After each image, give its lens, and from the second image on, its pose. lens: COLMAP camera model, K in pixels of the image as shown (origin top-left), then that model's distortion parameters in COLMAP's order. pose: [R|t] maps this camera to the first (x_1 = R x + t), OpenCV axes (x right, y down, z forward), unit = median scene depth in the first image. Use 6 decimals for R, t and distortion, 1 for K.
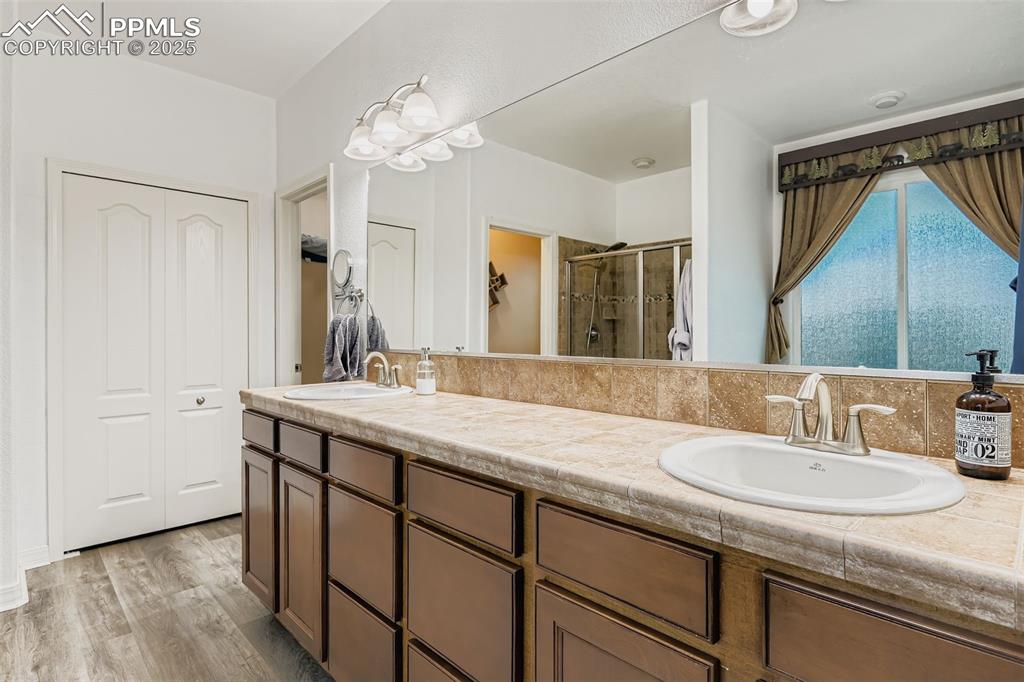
lens RADIAL K [[476.7, 0, 512.0], [0, 476.7, 341.0], [0, 0, 1]] dist [0.000737, -0.010894]
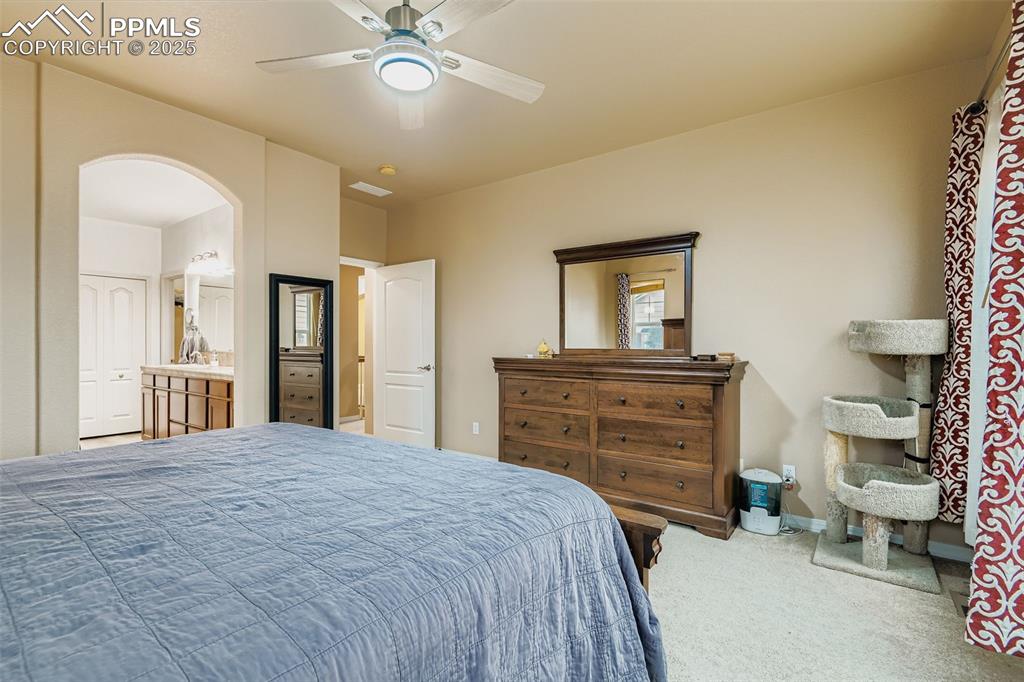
lens RADIAL K [[476.7, 0, 512.0], [0, 476.7, 341.0], [0, 0, 1]] dist [0.000737, -0.010894]
pose [[0.990640, -0.000490, 0.136500, 0.885059], [0.000927, 0.999995, -0.003138, -0.022587], [-0.136498, 0.003235, 0.990635, -1.512652]]
